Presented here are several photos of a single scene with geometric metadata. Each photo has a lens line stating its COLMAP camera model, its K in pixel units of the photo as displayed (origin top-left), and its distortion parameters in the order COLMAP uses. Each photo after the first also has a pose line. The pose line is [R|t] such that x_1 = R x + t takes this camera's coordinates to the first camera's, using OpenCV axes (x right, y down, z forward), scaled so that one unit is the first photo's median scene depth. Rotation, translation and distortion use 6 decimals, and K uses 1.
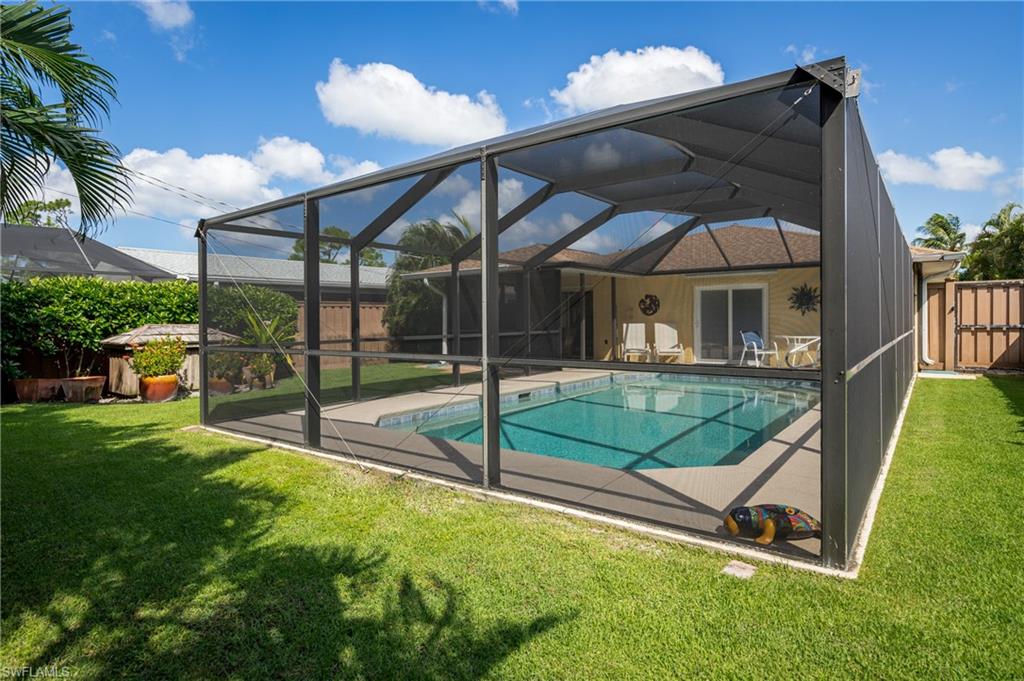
lens RADIAL K [[559.6, 0, 508.7], [0, 559.6, 320.7], [0, 0, 1]] dist [0.001174, -0.000119]
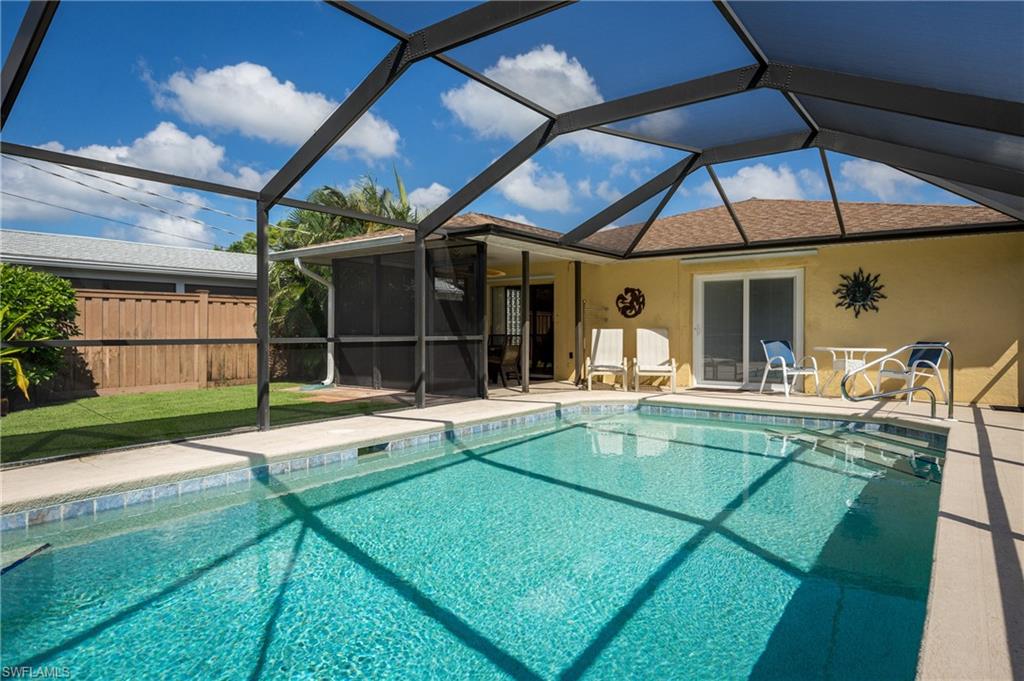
lens RADIAL K [[607.8, 0, 513.7], [0, 607.8, 342.6], [0, 0, 1]] dist [-0.000502, -0.000228]
pose [[0.999876, 0.008286, 0.013369, 0.106276], [-0.008491, 0.999847, 0.015297, 0.012395], [-0.013240, -0.015409, 0.999794, 0.270796]]
